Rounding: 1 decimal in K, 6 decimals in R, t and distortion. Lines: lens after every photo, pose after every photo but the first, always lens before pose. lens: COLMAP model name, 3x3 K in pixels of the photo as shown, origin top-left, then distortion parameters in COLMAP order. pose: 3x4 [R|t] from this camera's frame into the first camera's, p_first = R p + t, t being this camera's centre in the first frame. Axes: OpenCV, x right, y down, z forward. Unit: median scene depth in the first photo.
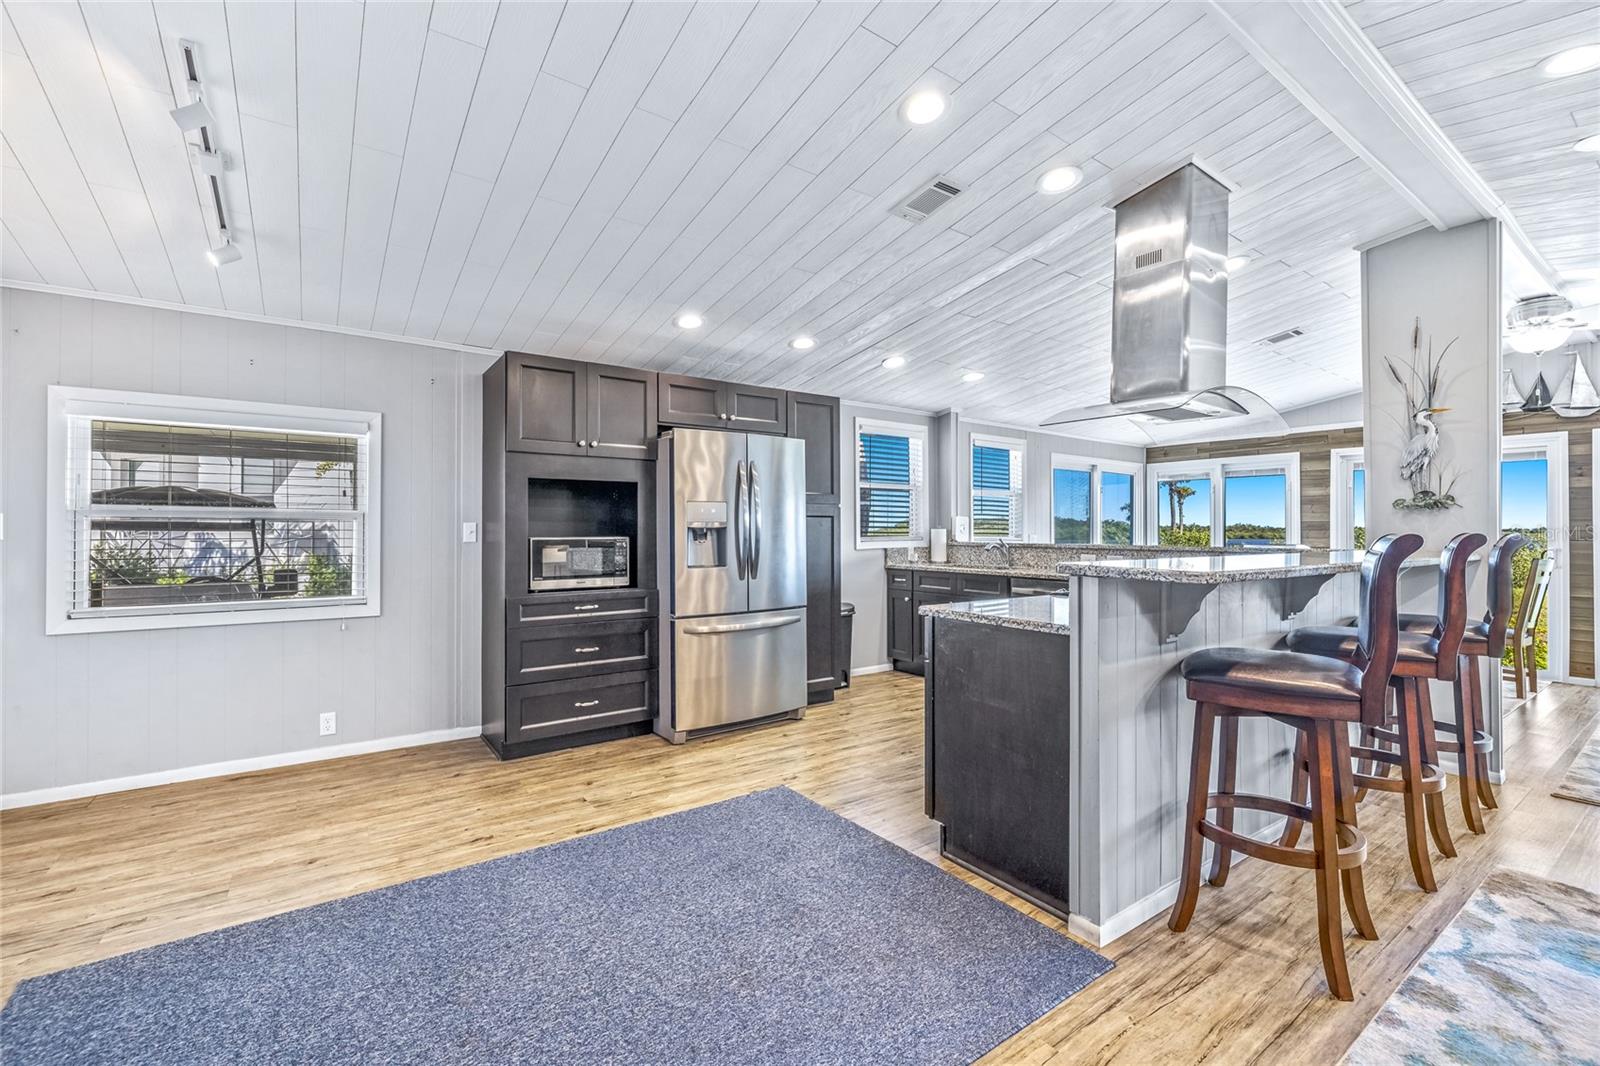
lens RADIAL K [[674.3, 0, 784.5], [0, 674.3, 526.5], [0, 0, 1]] dist [-0.000584, 0.000495]
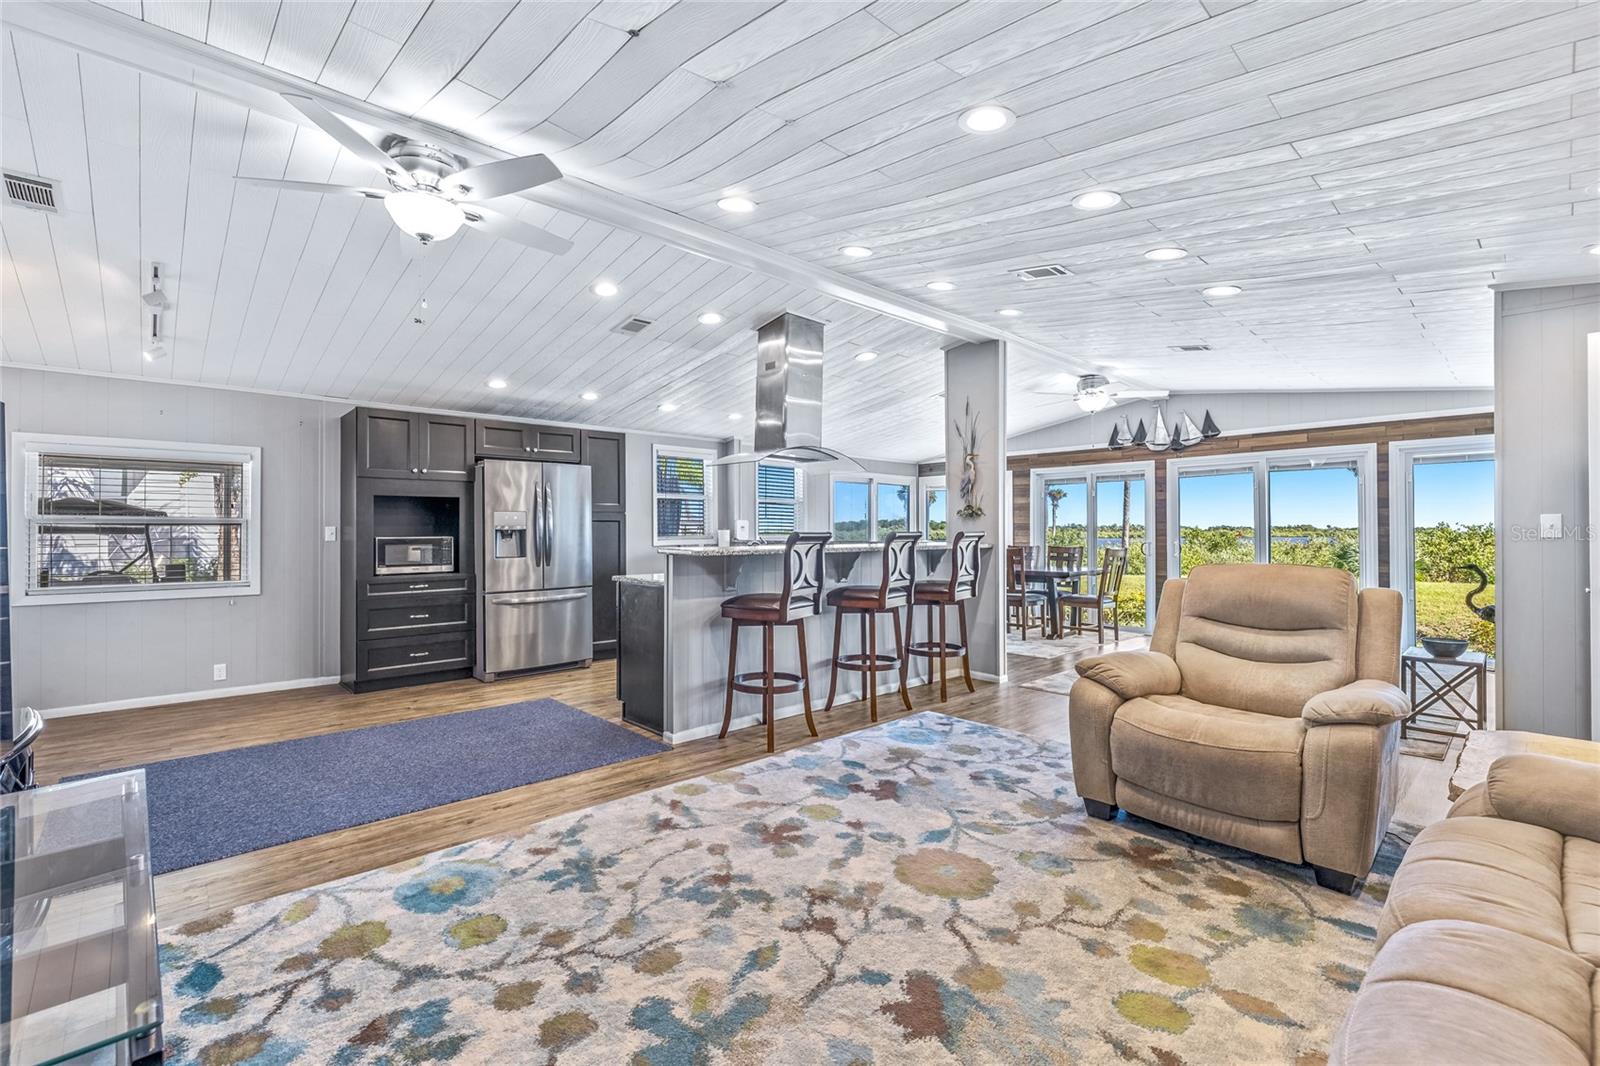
lens RADIAL K [[691.9, 0, 783.1], [0, 691.9, 526.7], [0, 0, 1]] dist [-0.001492, -0.000481]
pose [[0.991688, -0.003074, 0.128629, 0.261892], [0.003315, 0.999993, -0.001661, -0.000259], [-0.128623, 0.002073, 0.991691, -0.507209]]
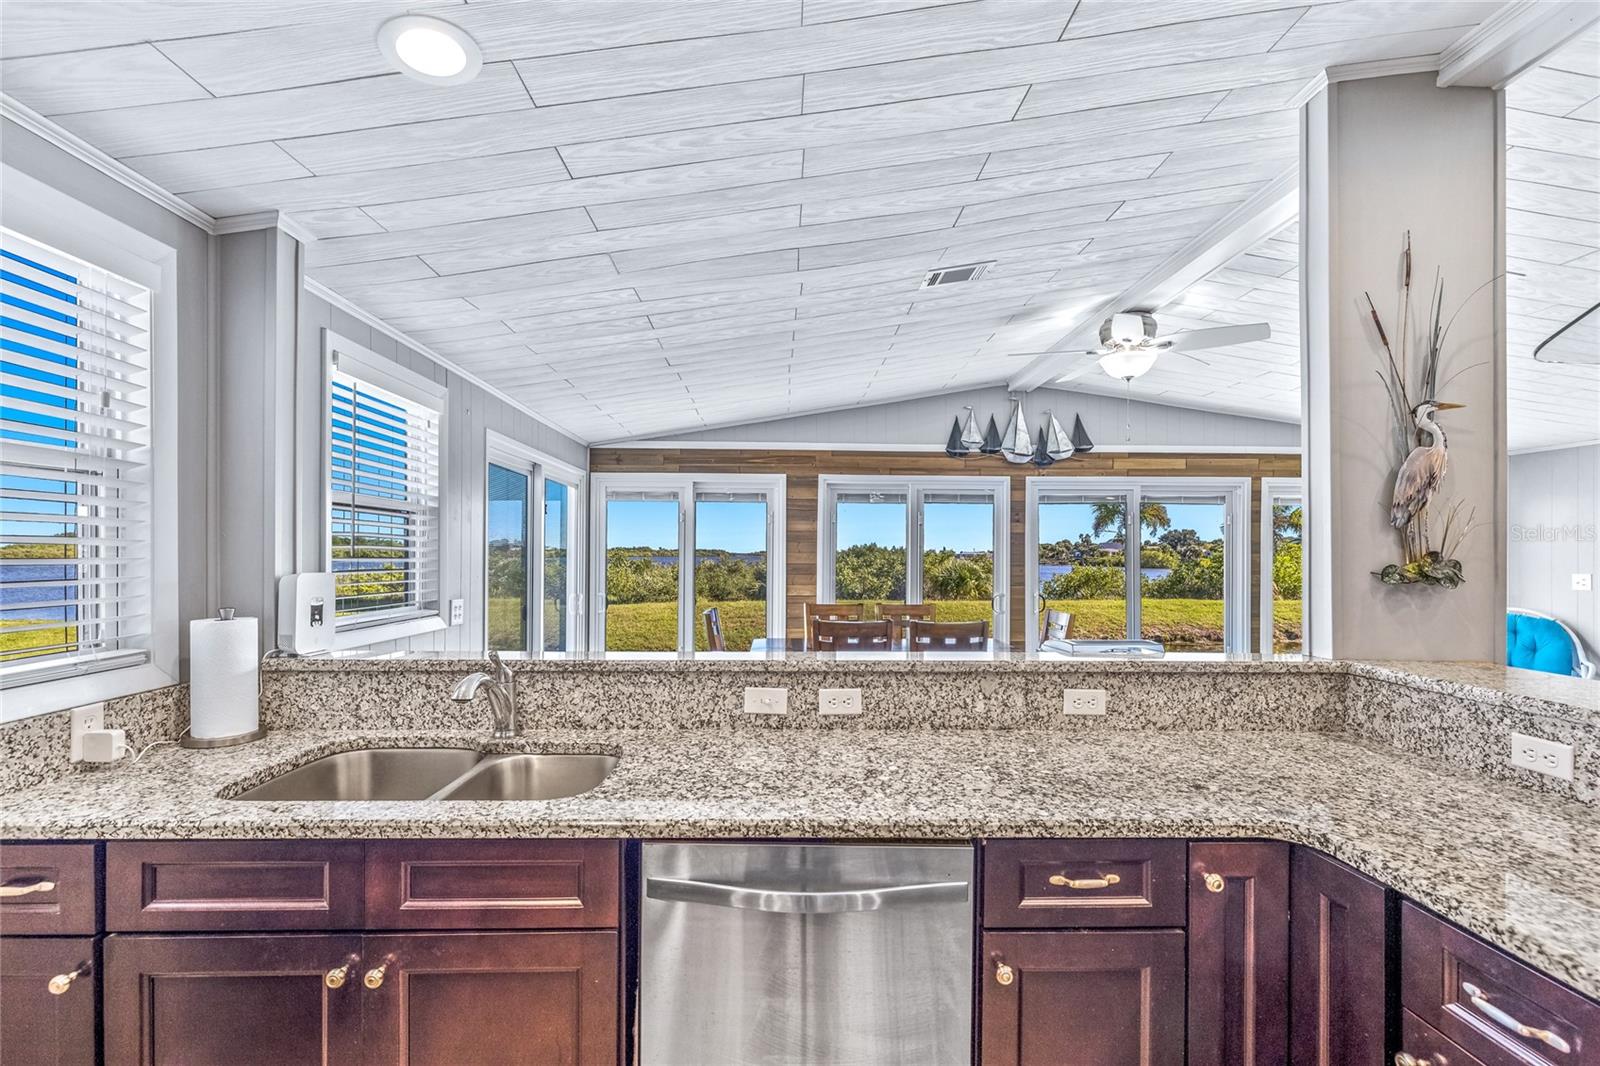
lens RADIAL K [[691.9, 0, 798.0], [0, 691.9, 549.5], [0, 0, 1]] dist [-0.001492, -0.000481]
pose [[0.547973, 0.004082, 0.836486, 0.180746], [-0.009757, 0.999951, 0.001512, -0.044193], [-0.836439, -0.008990, 0.547986, 0.984715]]
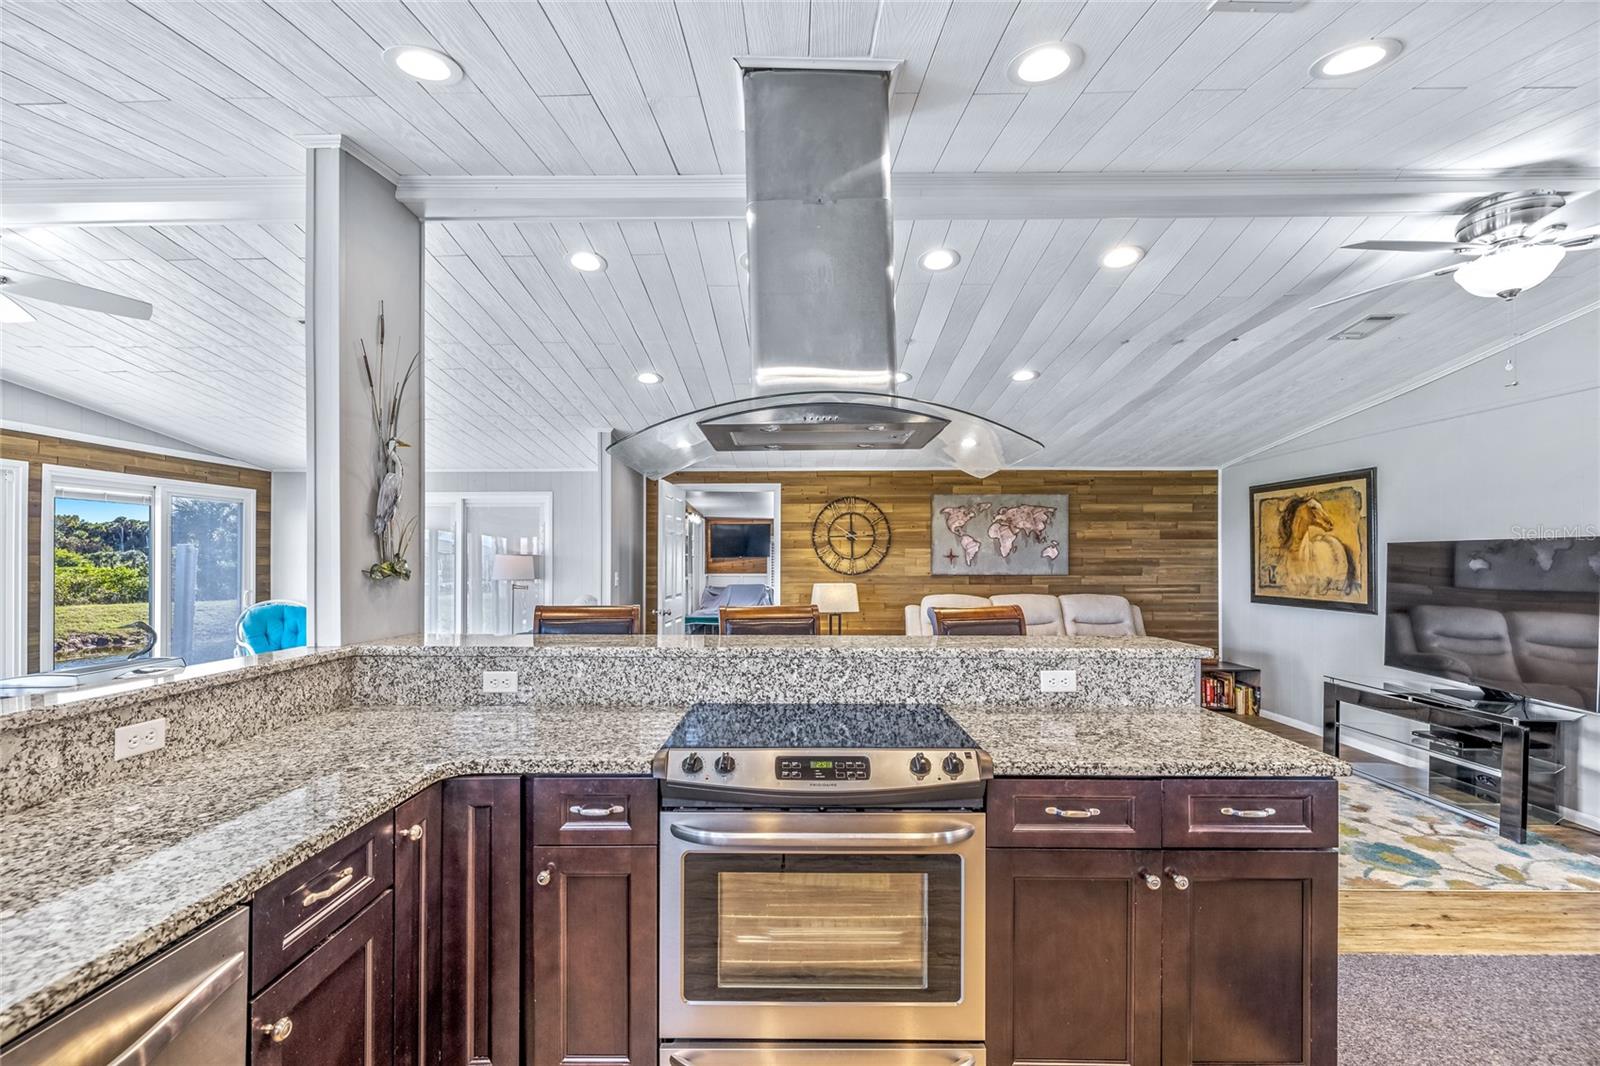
lens RADIAL K [[691.9, 0, 786.6], [0, 691.9, 559.7], [0, 0, 1]] dist [-0.001492, -0.000481]
pose [[-0.811557, -0.004902, 0.584252, 0.167154], [-0.005947, 0.999982, 0.000128, -0.042837], [-0.584242, -0.003370, -0.811572, 1.186535]]
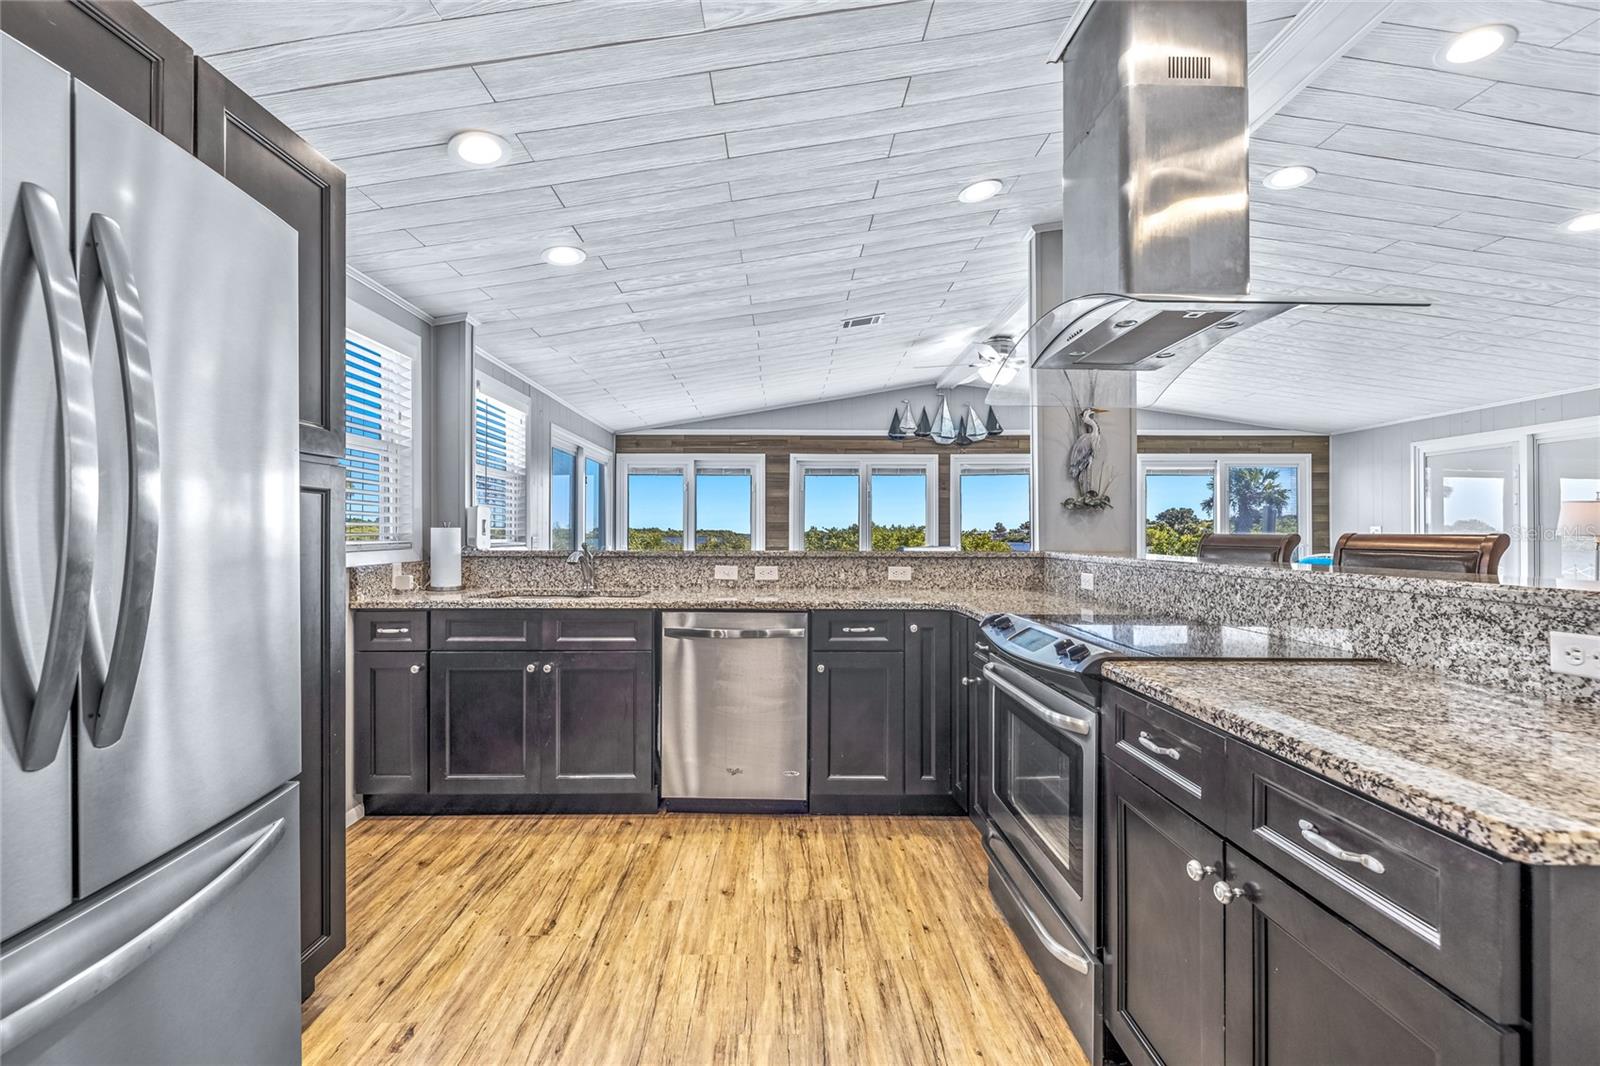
lens RADIAL K [[674.3, 0, 786.6], [0, 674.3, 526.8], [0, 0, 1]] dist [-0.000584, 0.000495]
pose [[0.567942, 0.005628, 0.823050, -0.102247], [-0.005442, 0.999980, -0.003082, 0.004883], [-0.823051, -0.002728, 0.567961, 0.707433]]
